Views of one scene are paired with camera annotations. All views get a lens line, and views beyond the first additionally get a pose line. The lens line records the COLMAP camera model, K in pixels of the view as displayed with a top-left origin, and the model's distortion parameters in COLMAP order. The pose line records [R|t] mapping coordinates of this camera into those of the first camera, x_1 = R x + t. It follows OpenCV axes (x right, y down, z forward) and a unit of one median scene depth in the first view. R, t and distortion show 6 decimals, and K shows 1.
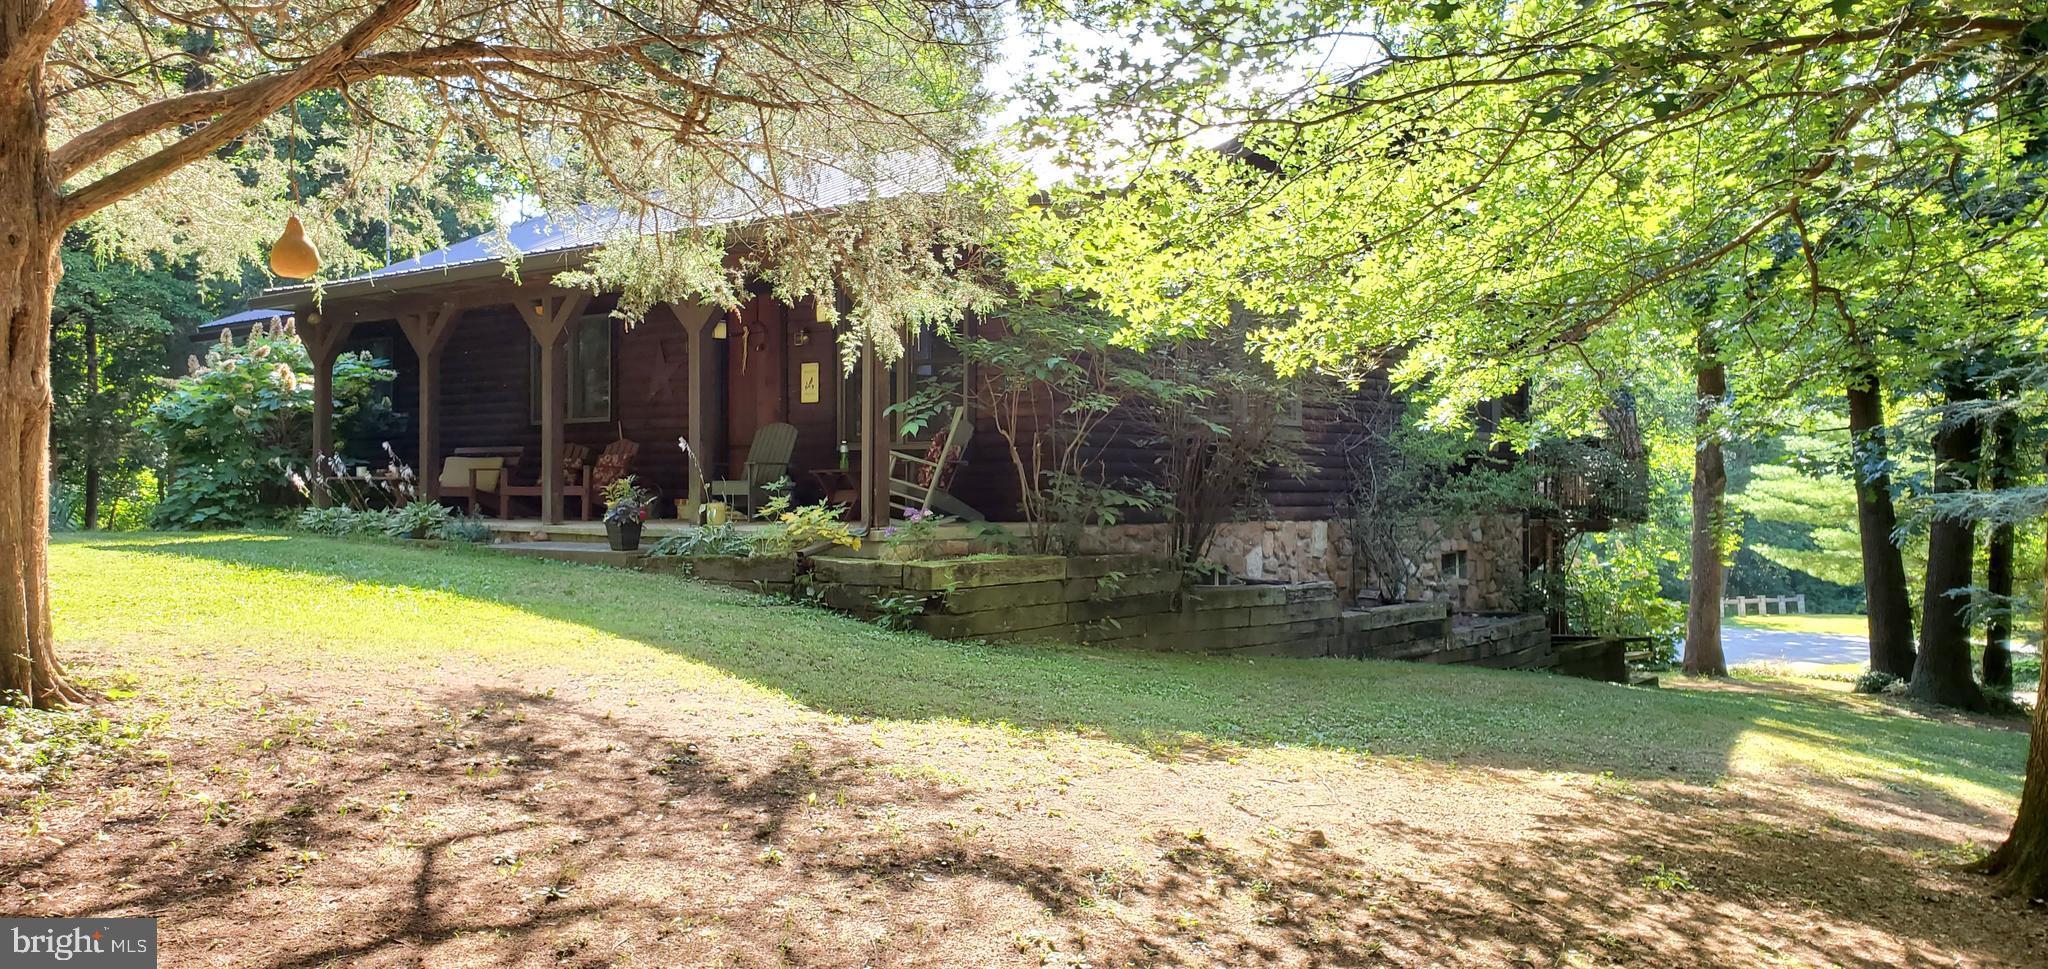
lens RADIAL K [[1585.2, 0, 1026.6], [0, 1585.2, 487.4], [0, 0, 1]] dist [0.051402, -0.070525]
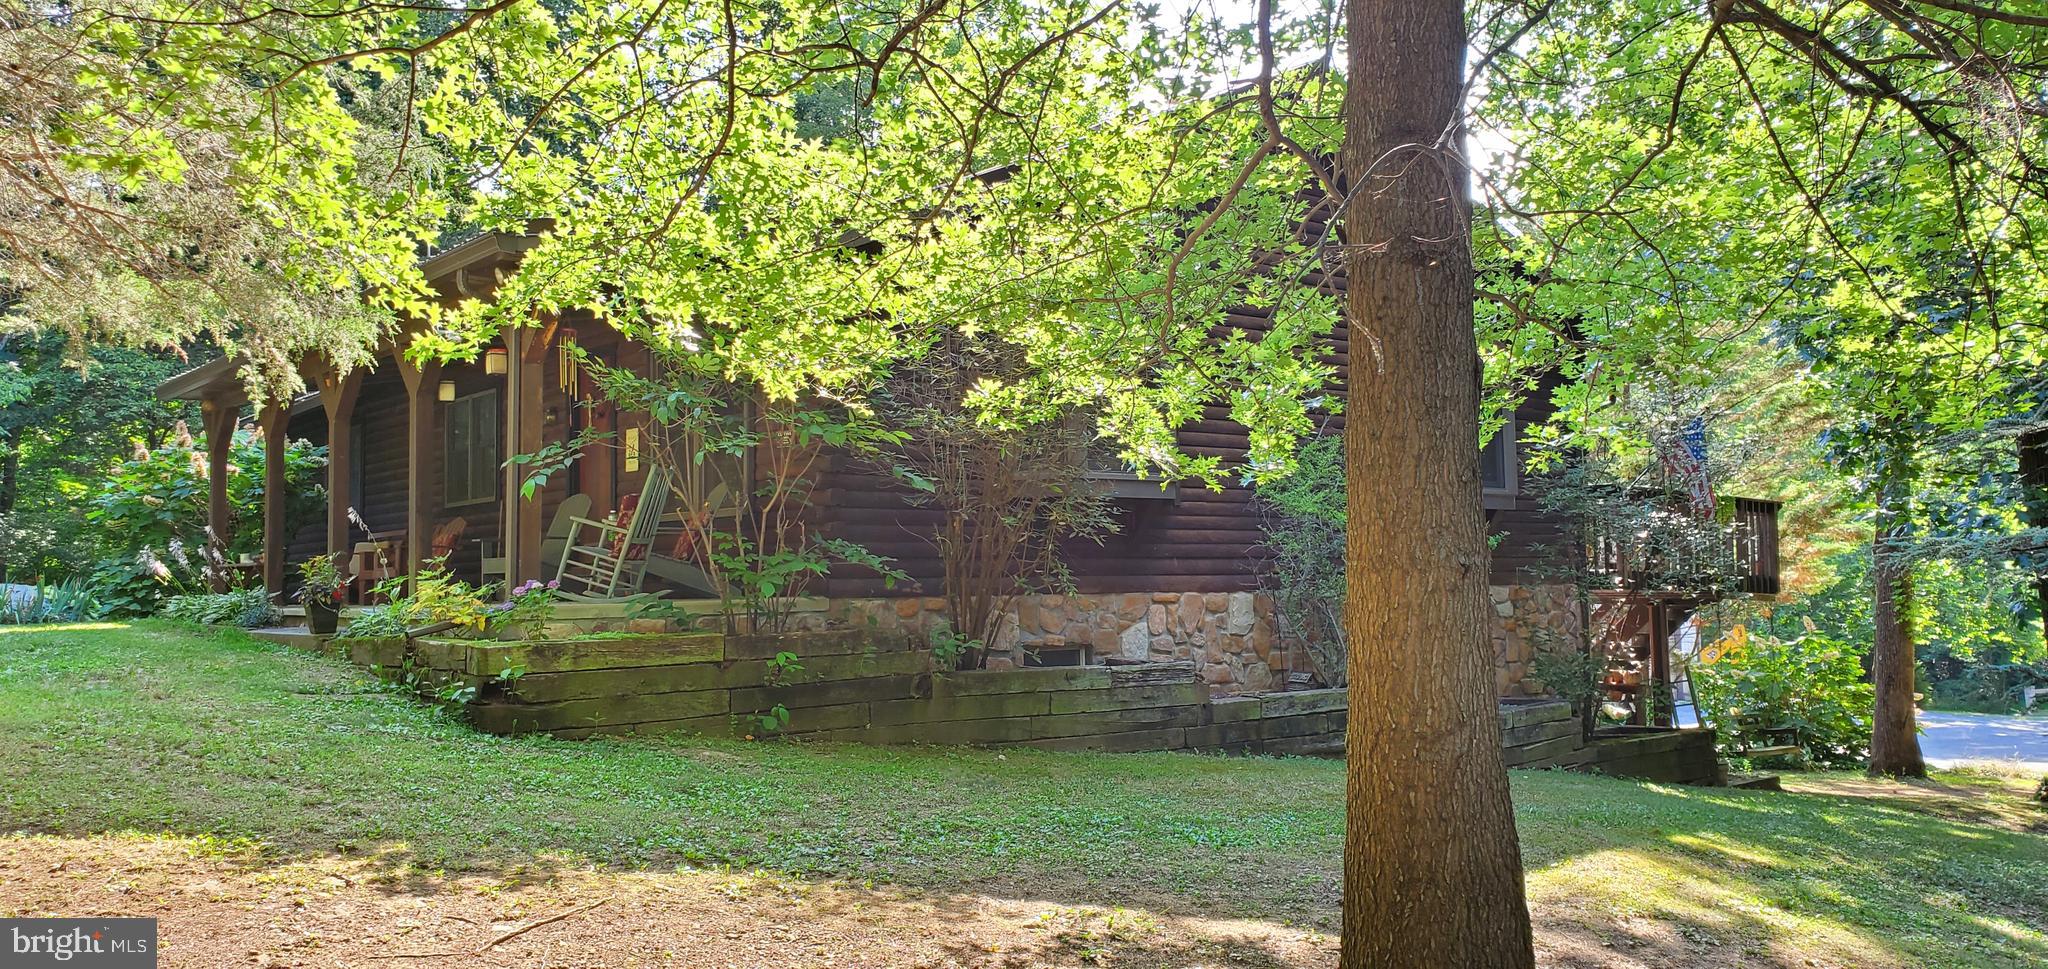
lens RADIAL K [[1585.2, 0, 1026.4], [0, 1585.2, 480.4], [0, 0, 1]] dist [0.051402, -0.070525]
pose [[0.979531, -0.031022, -0.198888, 0.256707], [0.018902, 0.997863, -0.062549, 0.013077], [0.200403, 0.057509, 0.978024, 0.142682]]
